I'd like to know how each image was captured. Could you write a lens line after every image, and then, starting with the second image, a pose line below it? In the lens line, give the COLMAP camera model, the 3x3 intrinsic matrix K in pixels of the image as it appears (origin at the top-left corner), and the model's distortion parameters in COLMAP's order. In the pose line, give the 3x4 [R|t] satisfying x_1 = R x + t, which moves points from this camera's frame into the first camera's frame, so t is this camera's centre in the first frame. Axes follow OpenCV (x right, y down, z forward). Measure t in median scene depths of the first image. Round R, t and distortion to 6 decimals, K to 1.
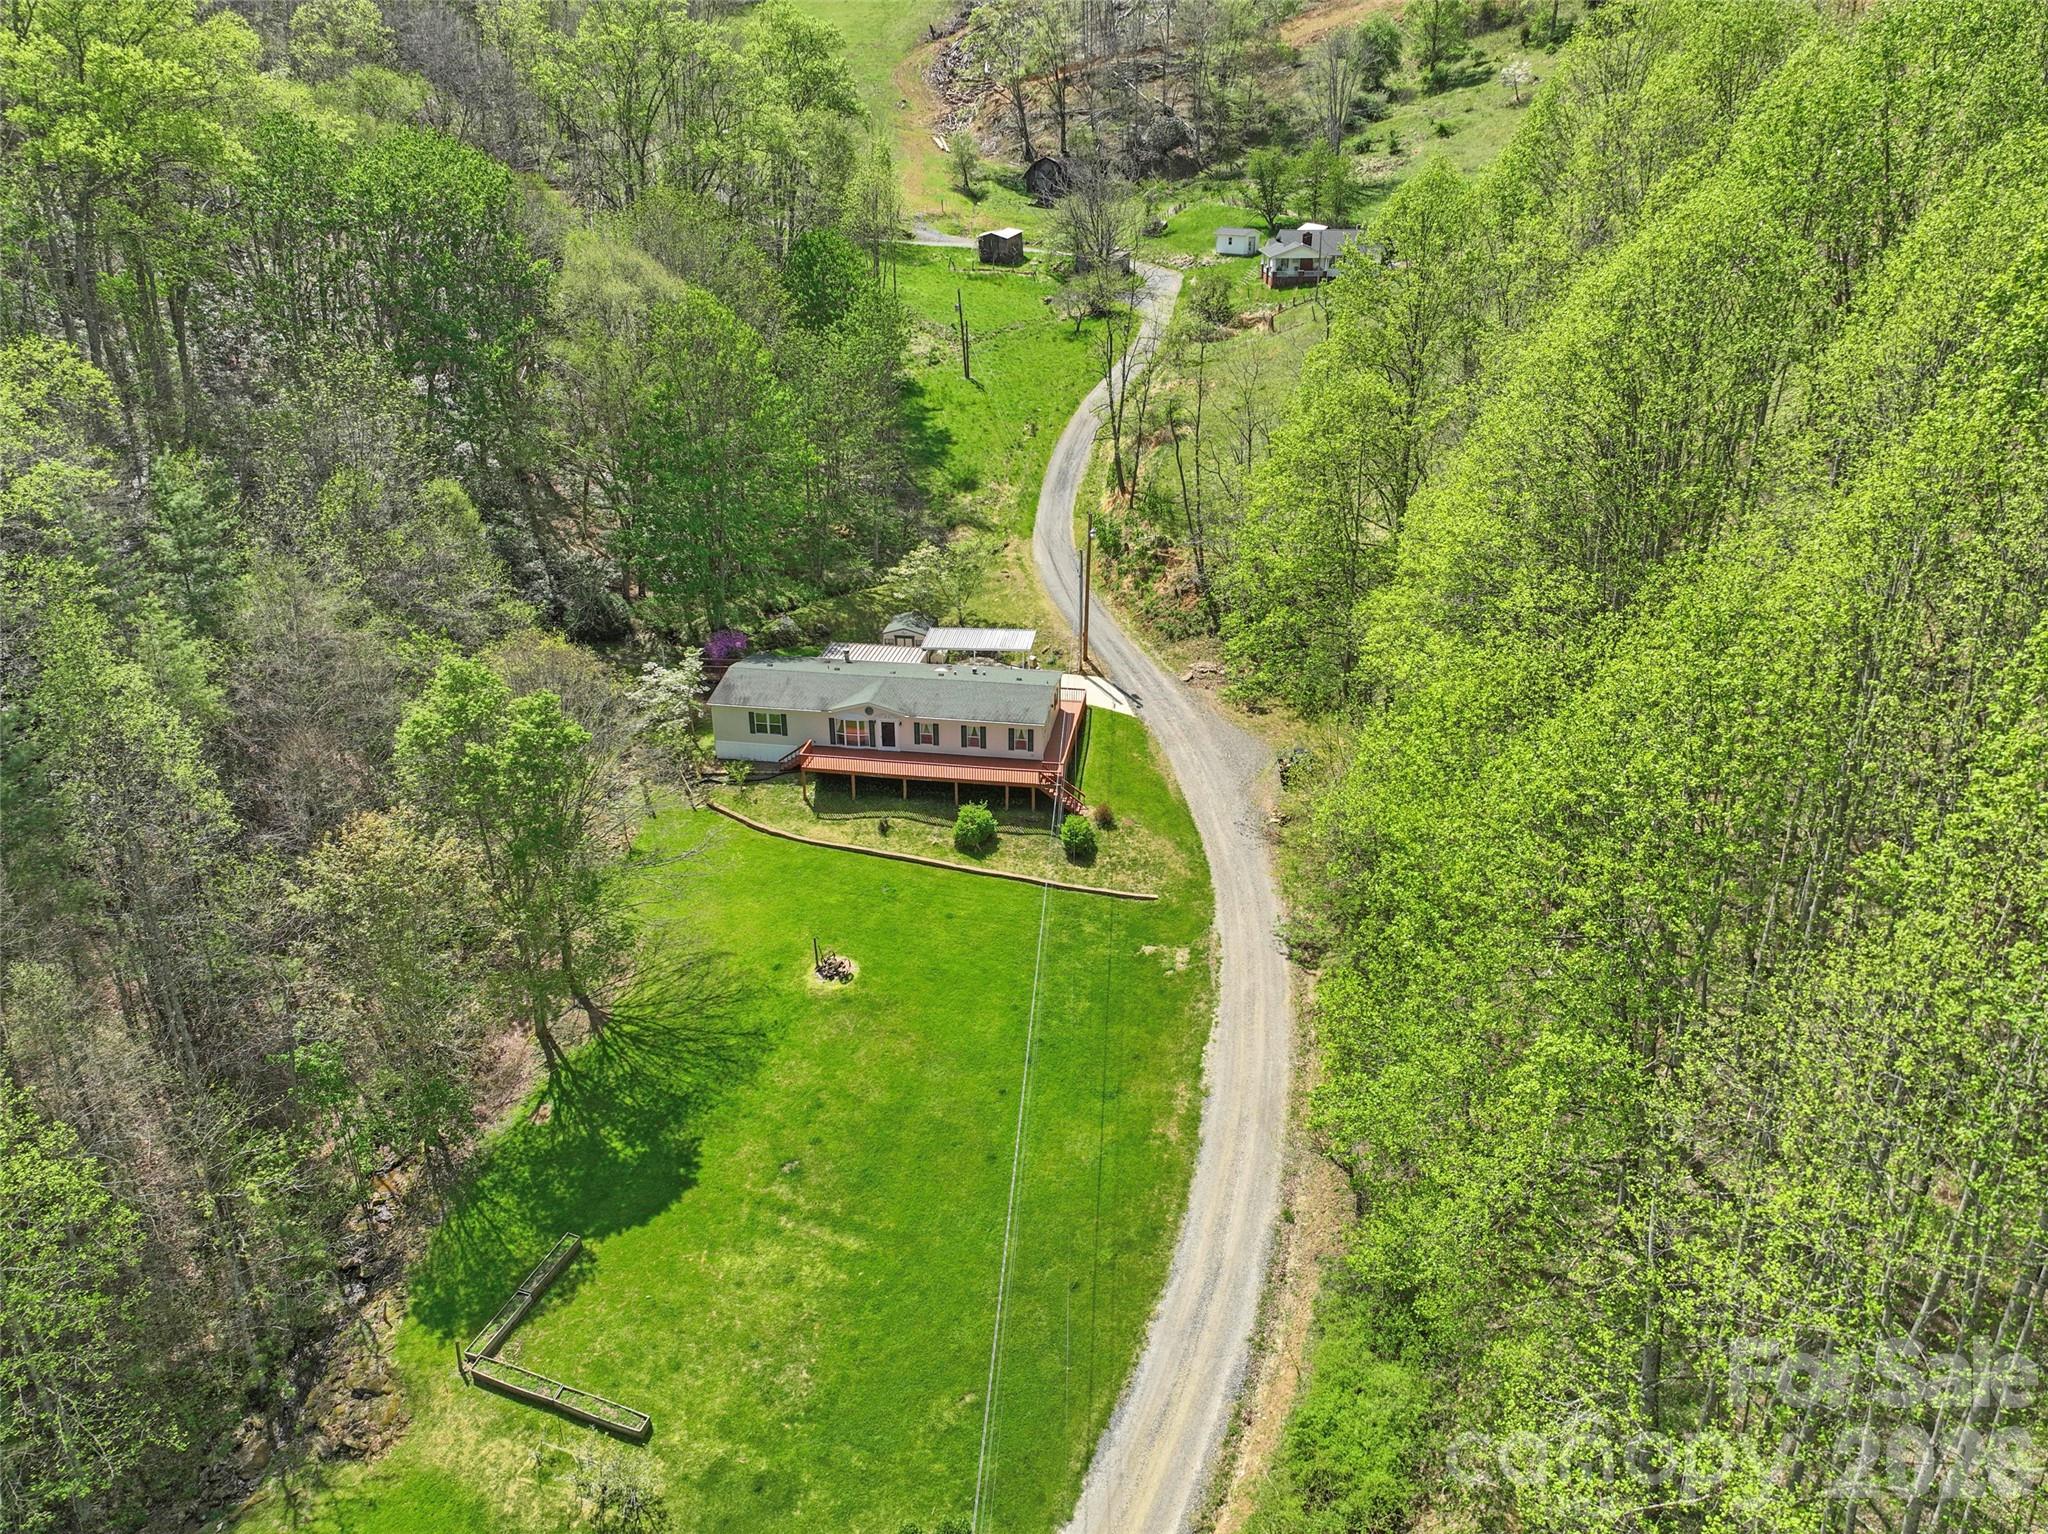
lens RADIAL K [[1431.3, 0, 1044.0], [0, 1431.3, 758.2], [0, 0, 1]] dist [0.010317, -0.004056]
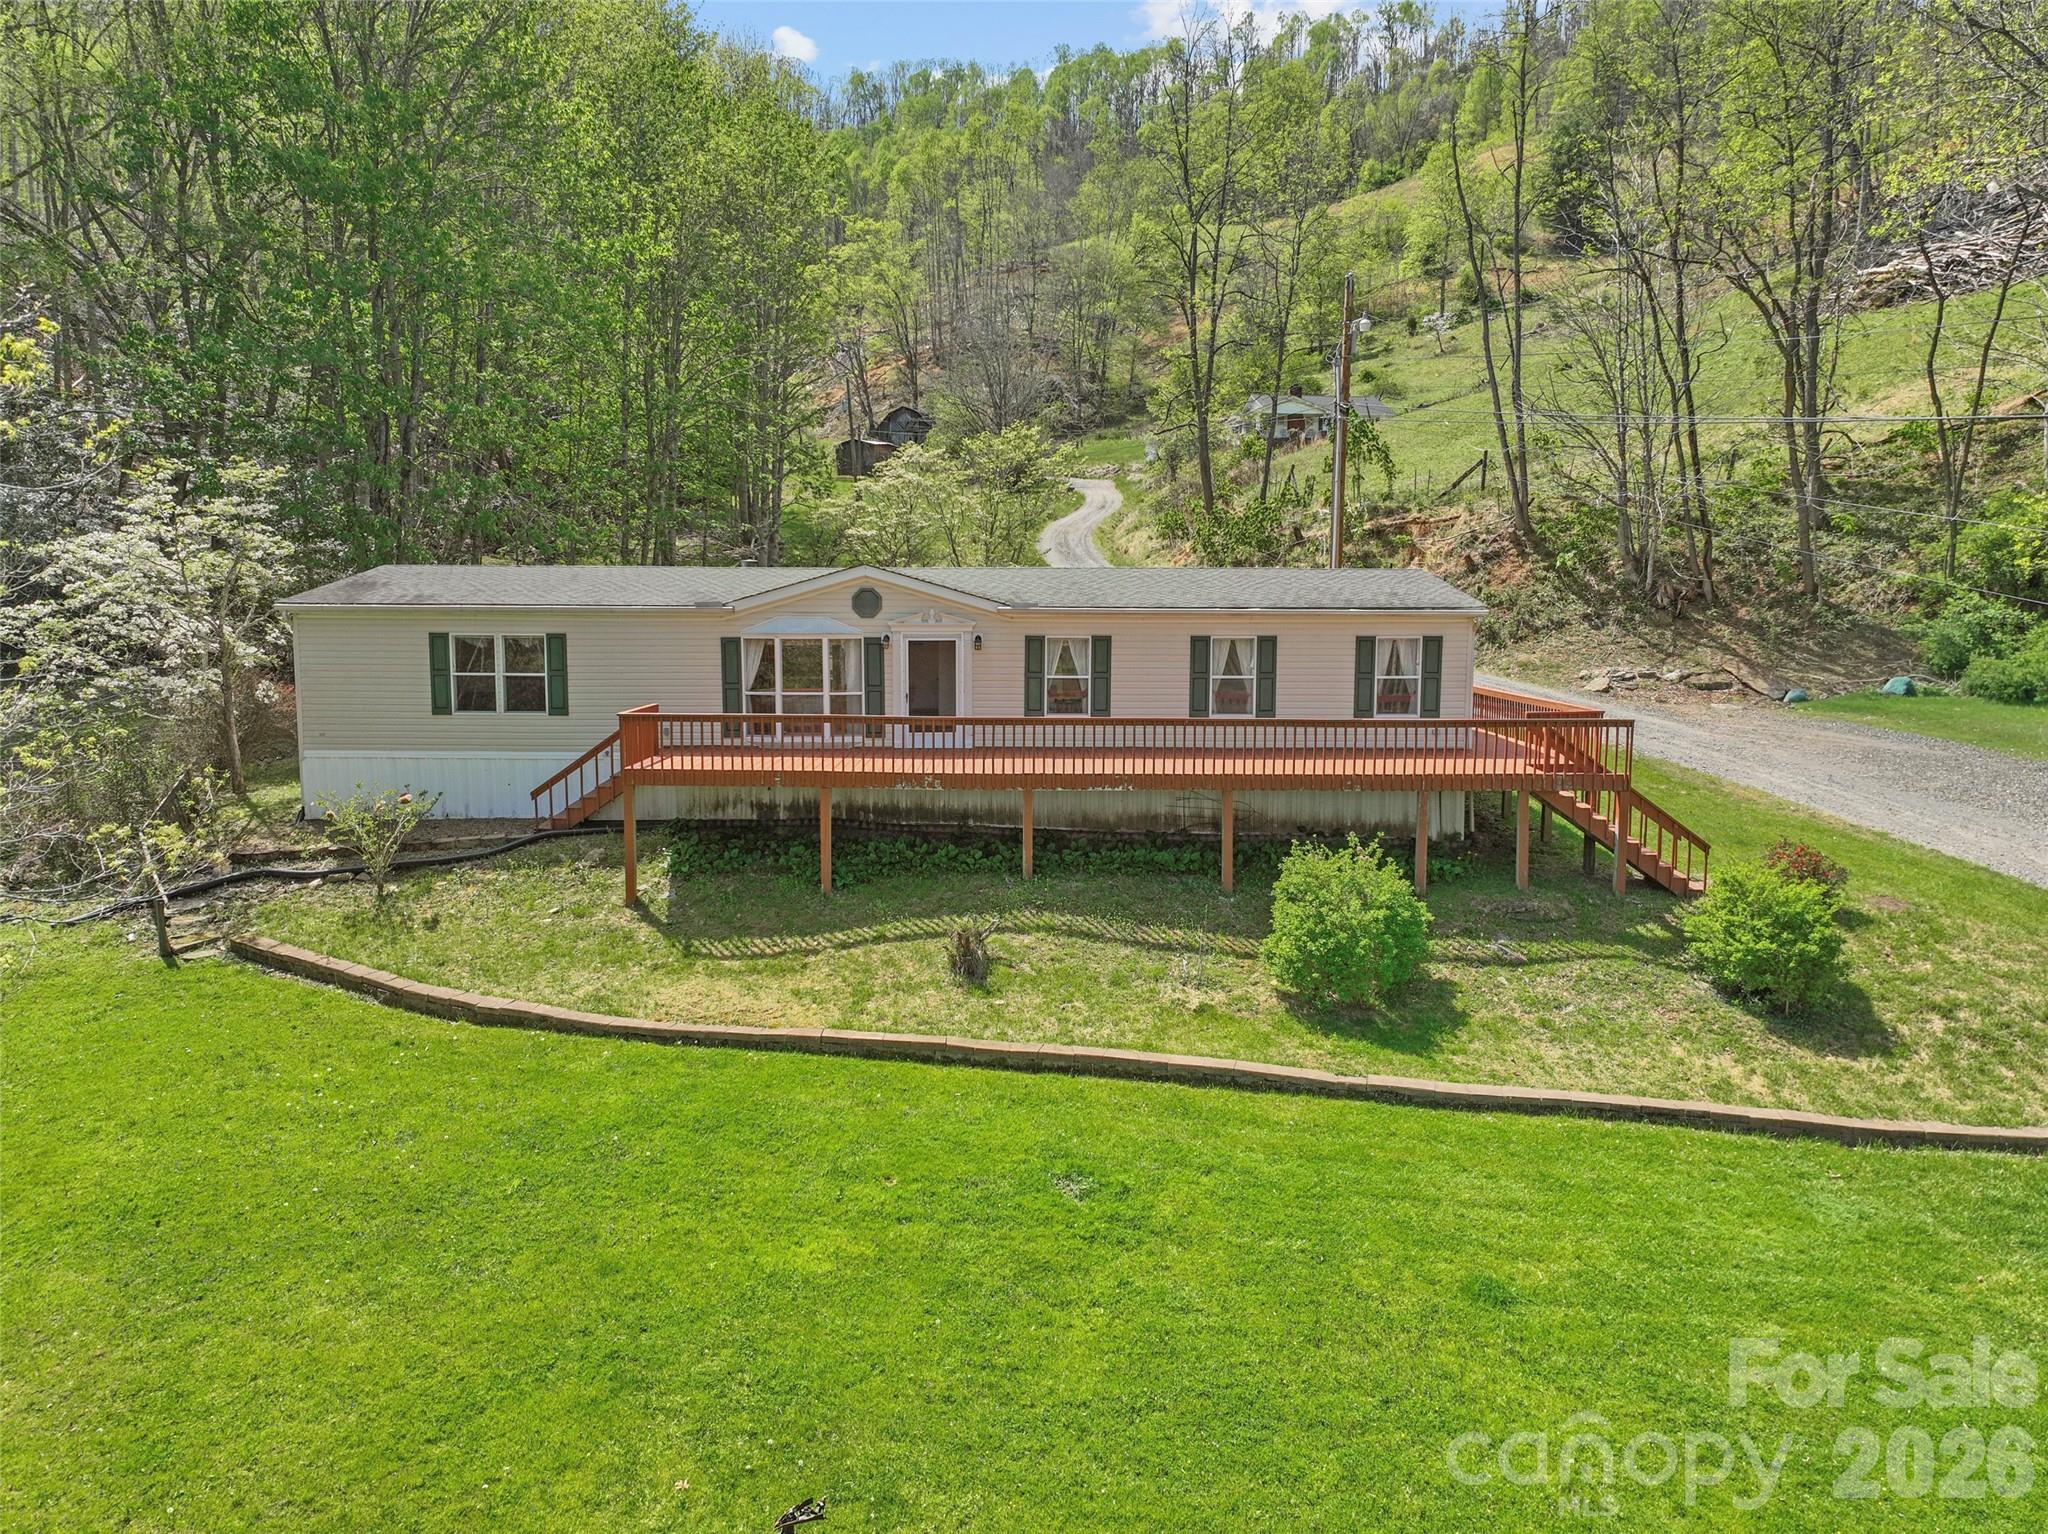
lens RADIAL K [[1431.3, 0, 1027.0], [0, 1431.3, 774.6], [0, 0, 1]] dist [0.010317, -0.004056]
pose [[0.989493, -0.020747, 0.143088, -0.136286], [0.063454, 0.951564, -0.300831, 0.091213], [-0.129916, 0.306749, 0.942882, 0.757706]]
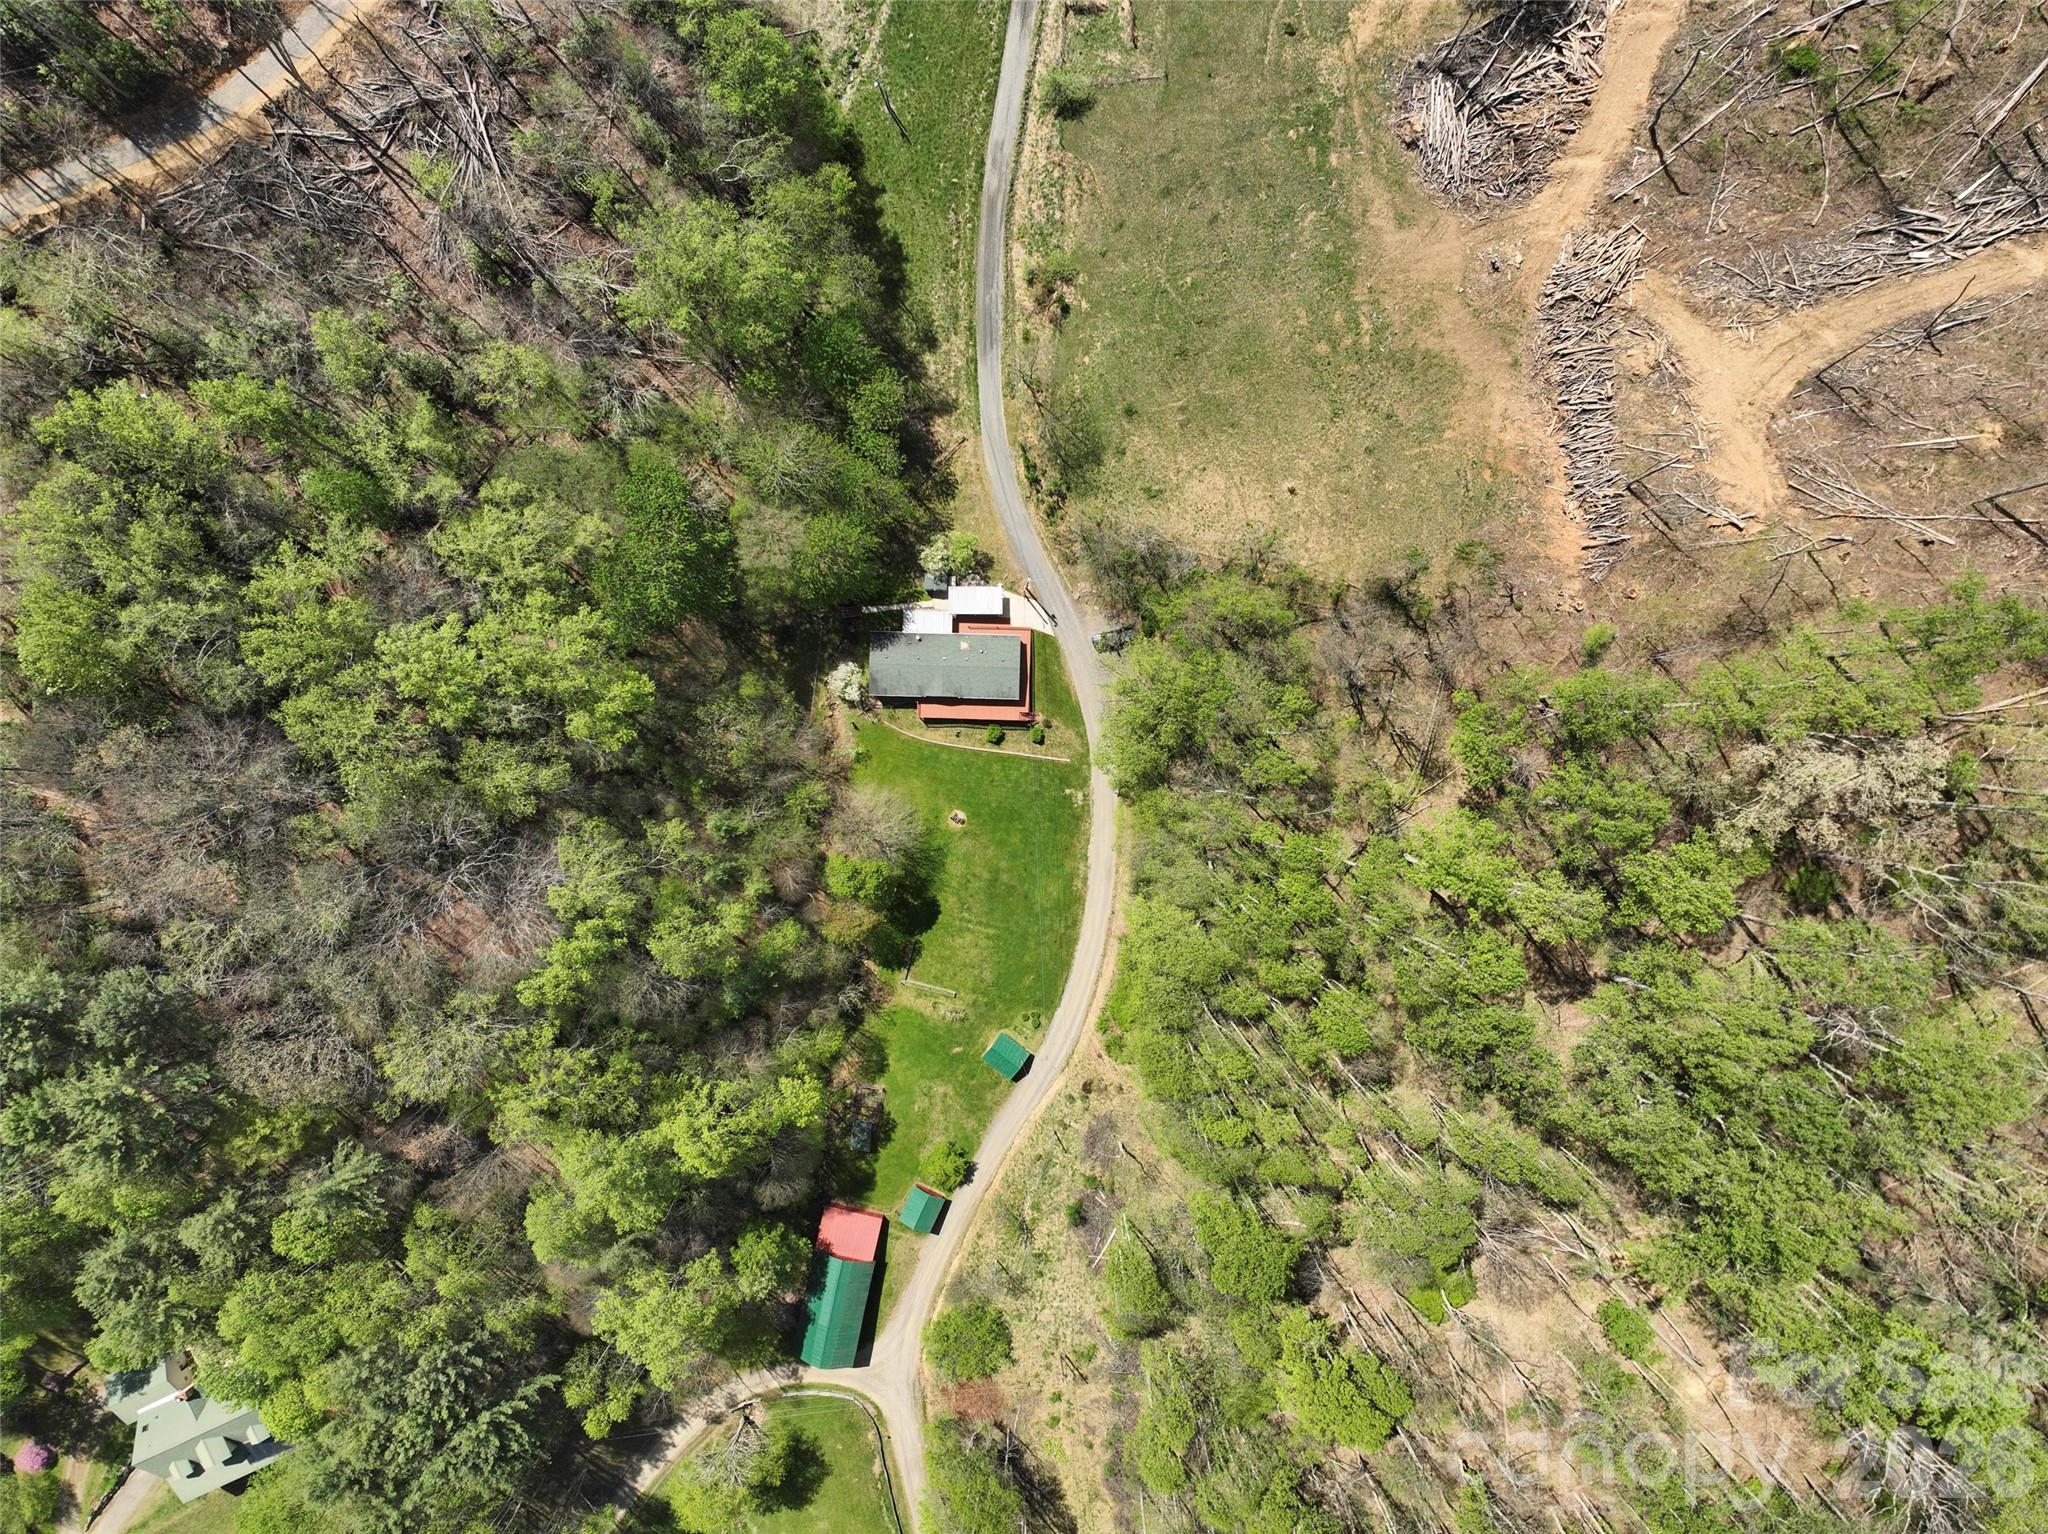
lens RADIAL K [[1431.3, 0, 1026.6], [0, 1431.3, 776.5], [0, 0, 1]] dist [0.010317, -0.004056]
pose [[0.993681, -0.112237, 0.000581, -0.003611], [0.046040, 0.412315, 0.909878, -2.141384], [-0.102362, -0.904102, 0.414877, -0.096517]]
